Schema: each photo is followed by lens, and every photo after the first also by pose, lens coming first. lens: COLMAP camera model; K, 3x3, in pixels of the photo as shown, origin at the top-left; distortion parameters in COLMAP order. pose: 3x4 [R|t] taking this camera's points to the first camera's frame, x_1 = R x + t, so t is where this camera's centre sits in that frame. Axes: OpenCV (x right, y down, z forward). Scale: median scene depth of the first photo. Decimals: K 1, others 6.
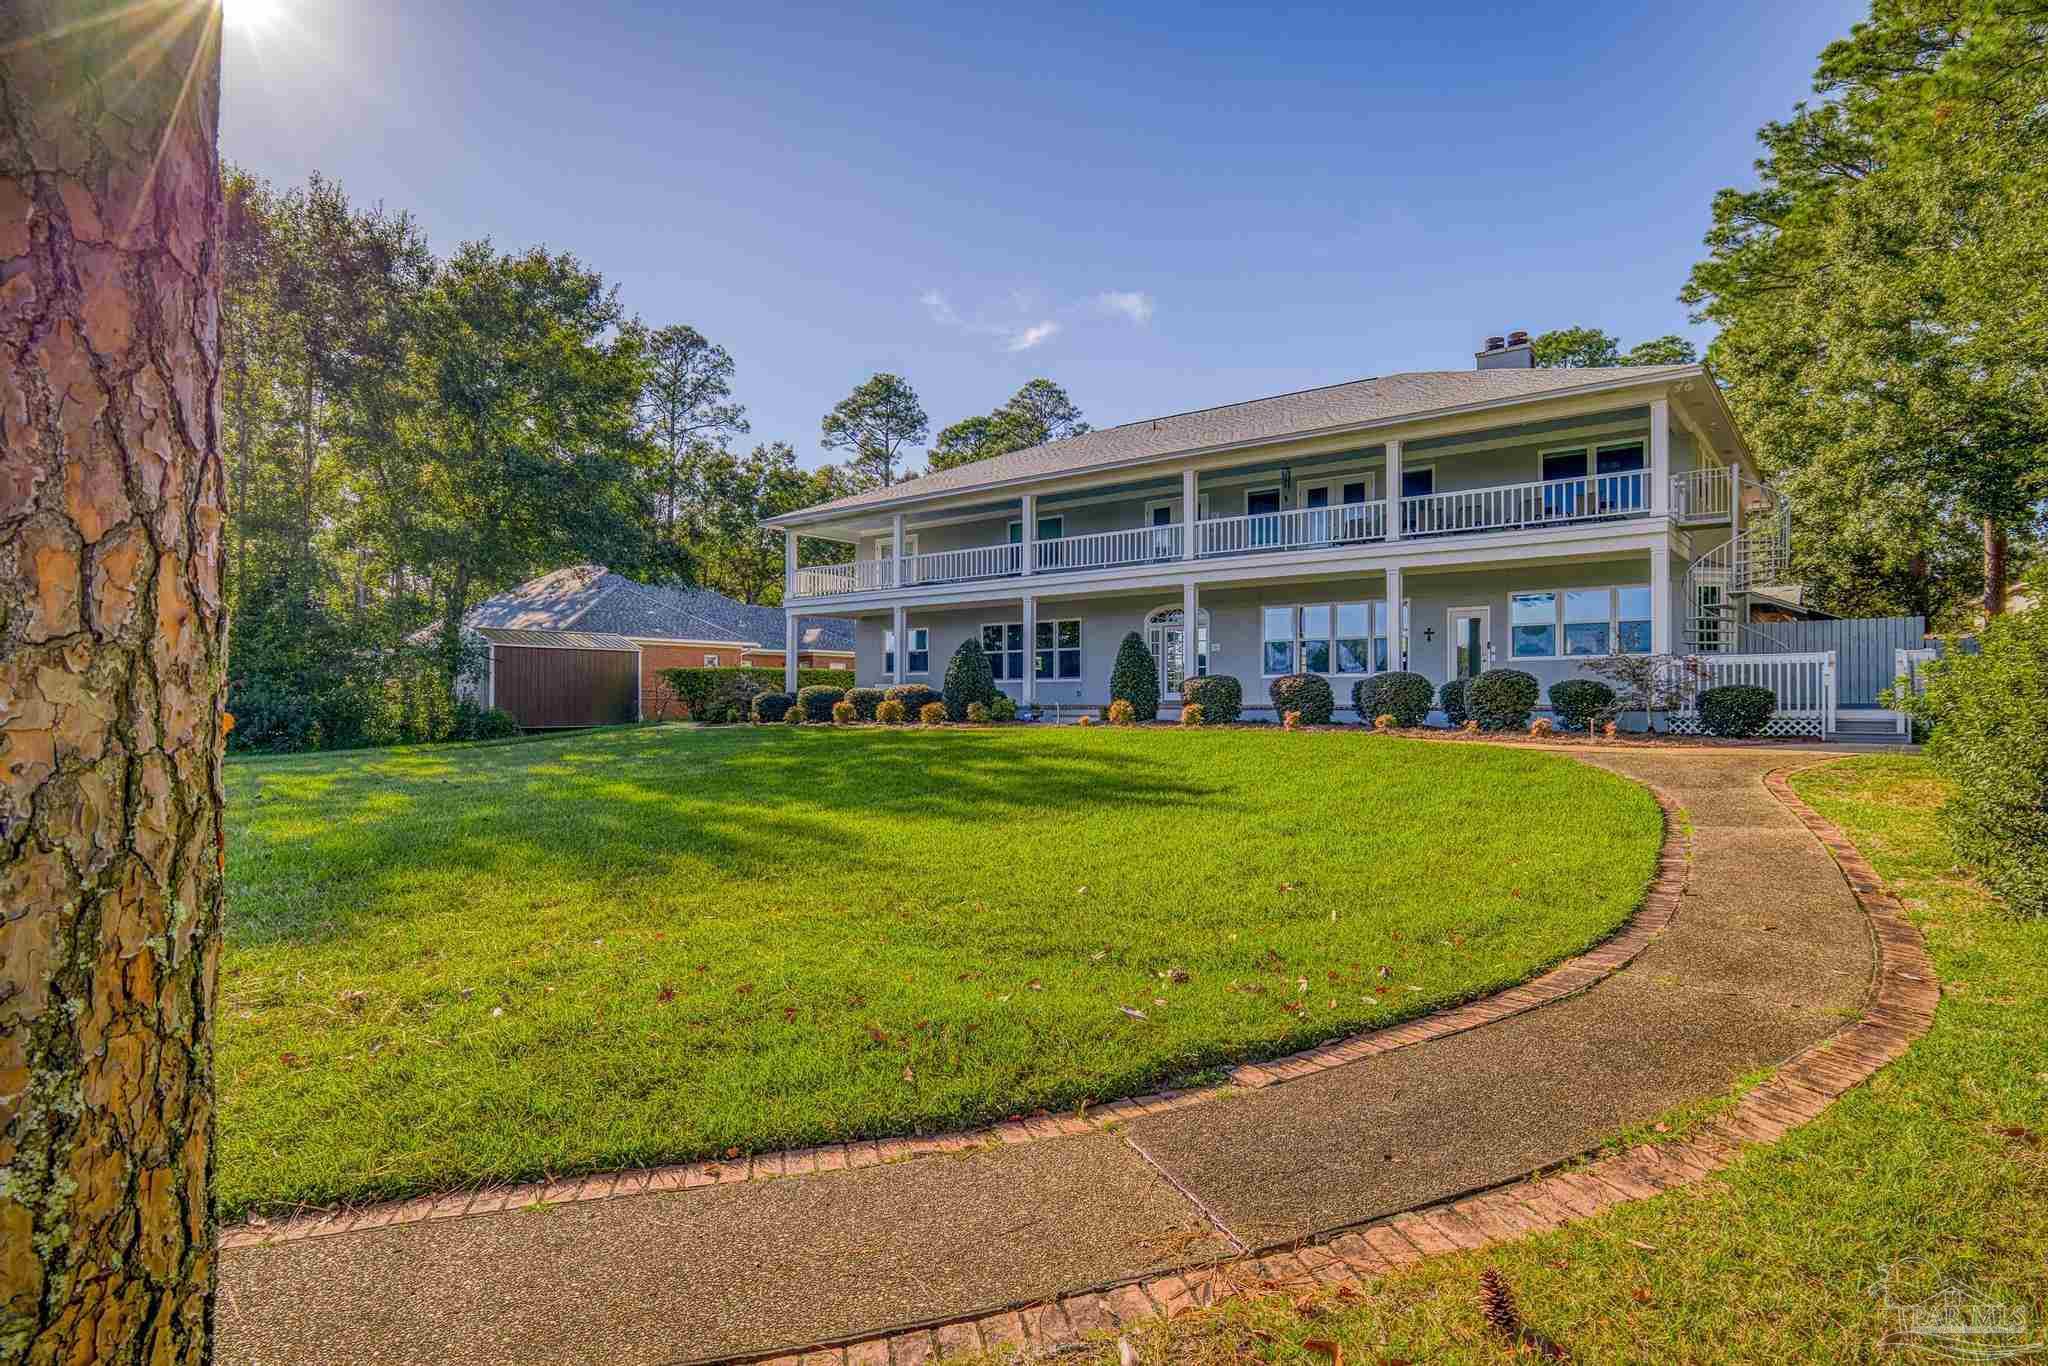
lens RADIAL K [[1078.9, 0, 1023.8], [0, 1078.9, 673.3], [0, 0, 1]] dist [-0.018037, 0.013504]
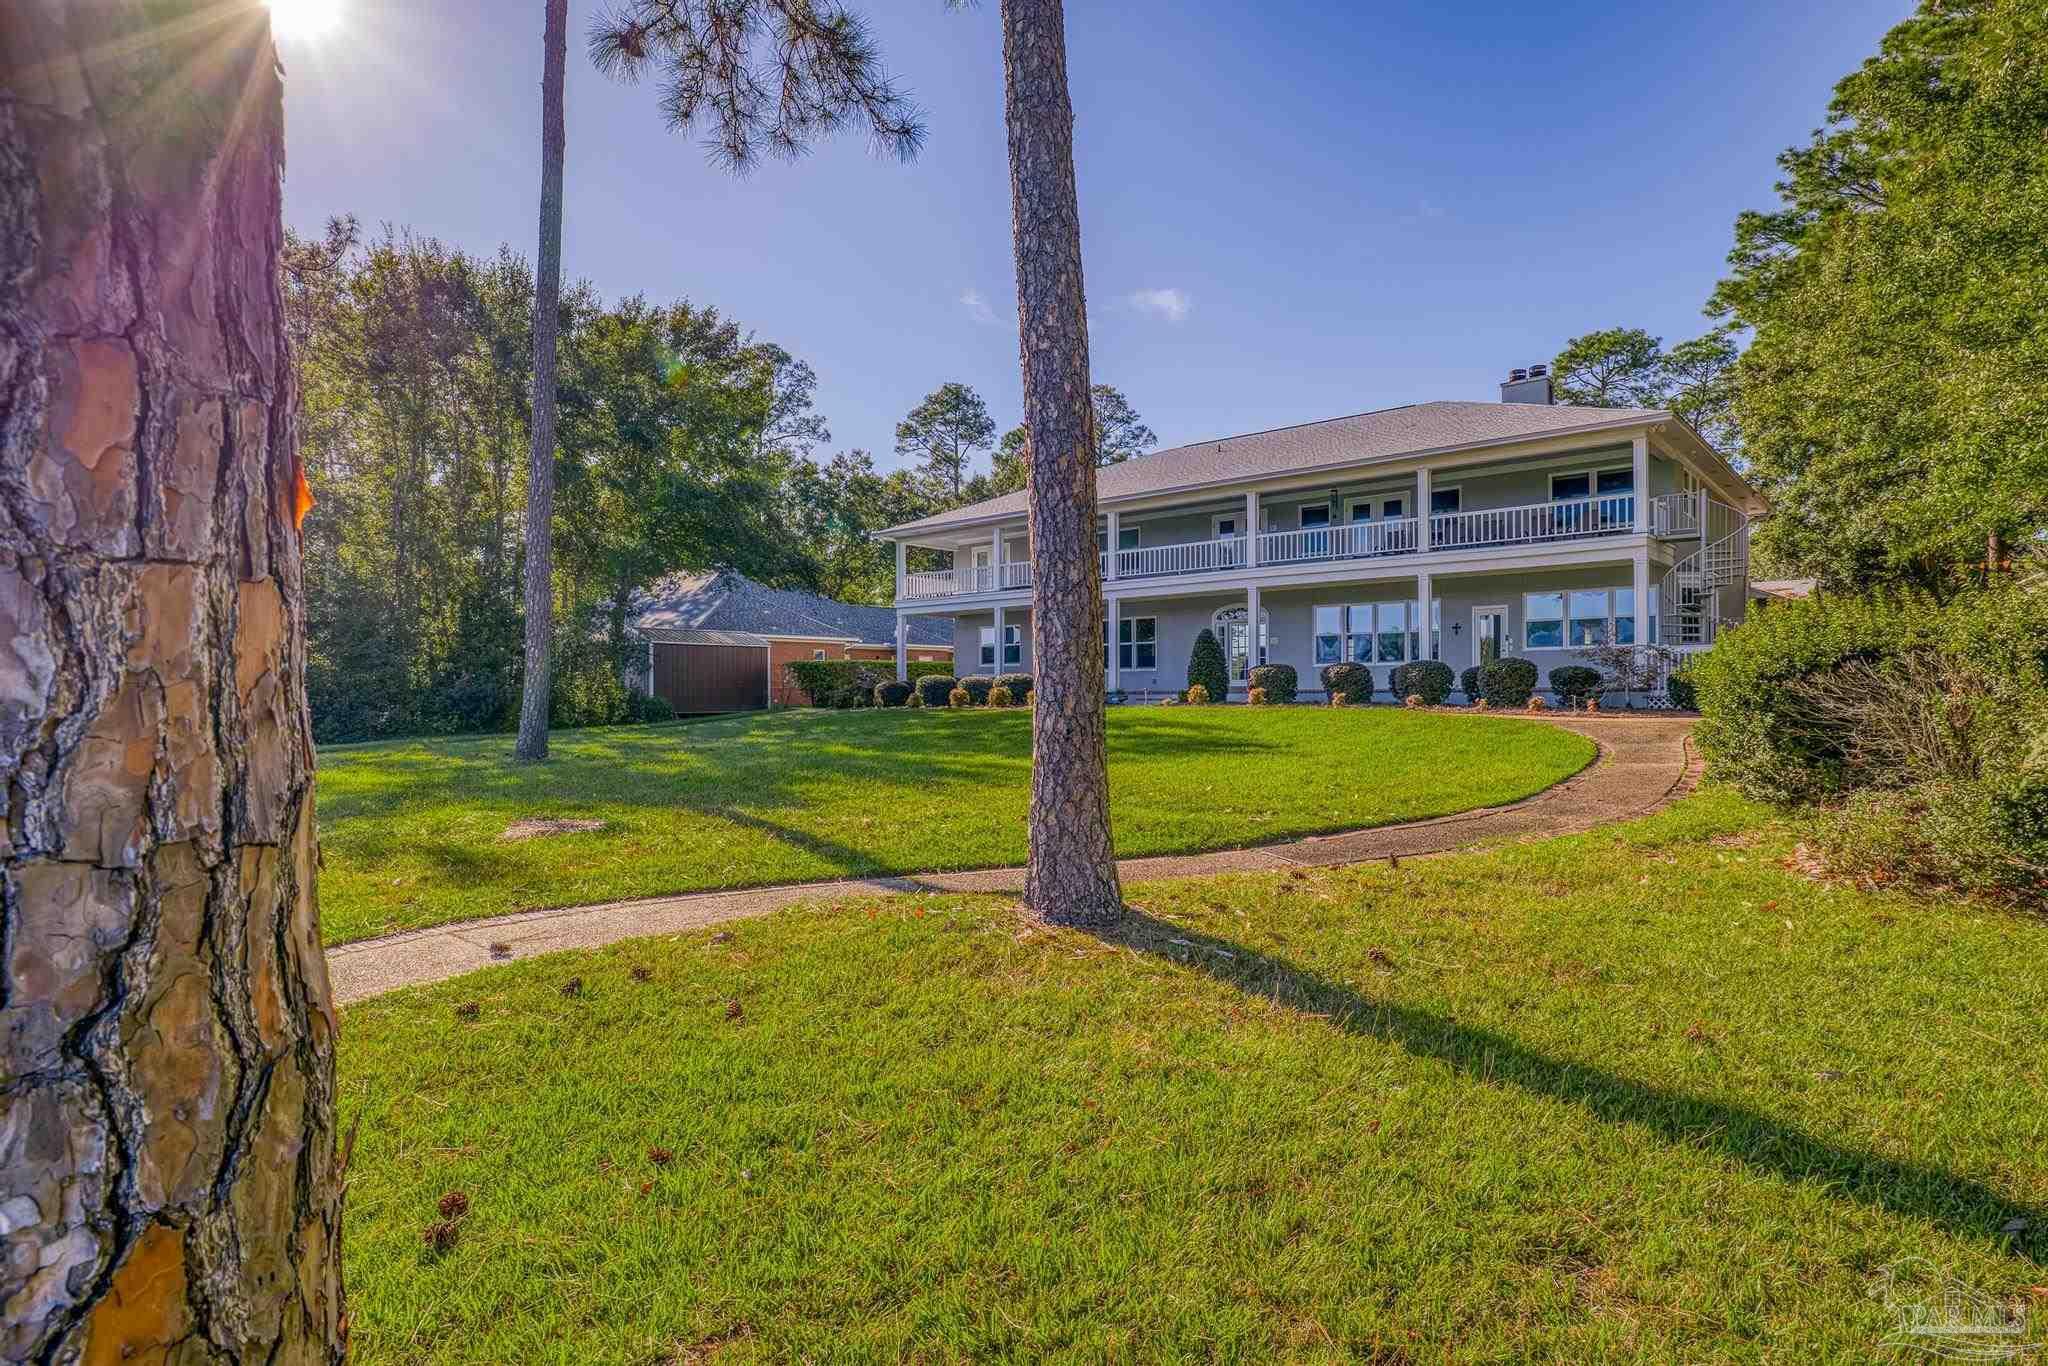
lens RADIAL K [[1078.9, 0, 1024.1], [0, 1078.9, 680.1], [0, 0, 1]] dist [-0.018037, 0.013504]
pose [[0.998975, -0.005507, -0.044918, -0.039707], [0.006138, 0.999884, 0.013919, 0.000875], [0.044837, -0.014180, 0.998894, -0.177140]]
